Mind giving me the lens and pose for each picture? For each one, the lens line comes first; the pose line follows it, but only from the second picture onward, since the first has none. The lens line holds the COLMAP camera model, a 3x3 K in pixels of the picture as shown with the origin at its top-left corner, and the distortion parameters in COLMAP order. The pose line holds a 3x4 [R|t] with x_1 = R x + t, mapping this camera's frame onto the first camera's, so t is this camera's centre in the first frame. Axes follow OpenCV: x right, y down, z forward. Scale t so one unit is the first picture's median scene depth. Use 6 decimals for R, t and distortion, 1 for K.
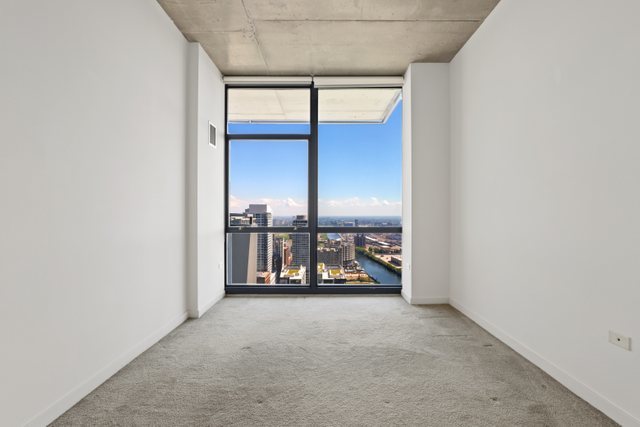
lens RADIAL K [[292.8, 0, 320.6], [0, 292.8, 217.0], [0, 0, 1]] dist [-0.009705, 0.000156]
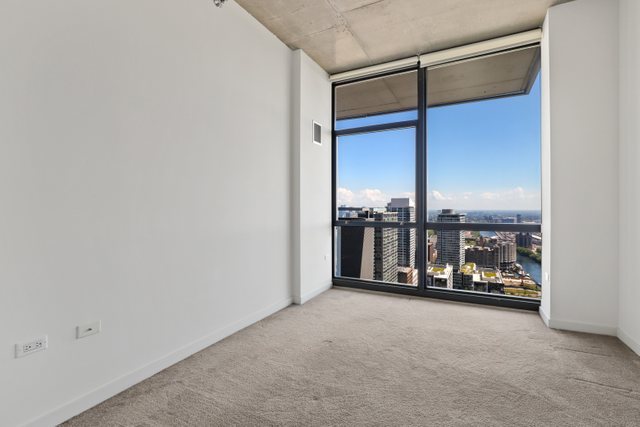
lens RADIAL K [[293.8, 0, 321.7], [0, 293.8, 211.3], [0, 0, 1]] dist [-0.018621, 0.006343]
pose [[0.890055, 0.003719, -0.455838, 0.140040], [-0.003111, 0.999993, 0.002083, -0.001063], [0.455843, -0.000436, 0.890060, 0.070360]]
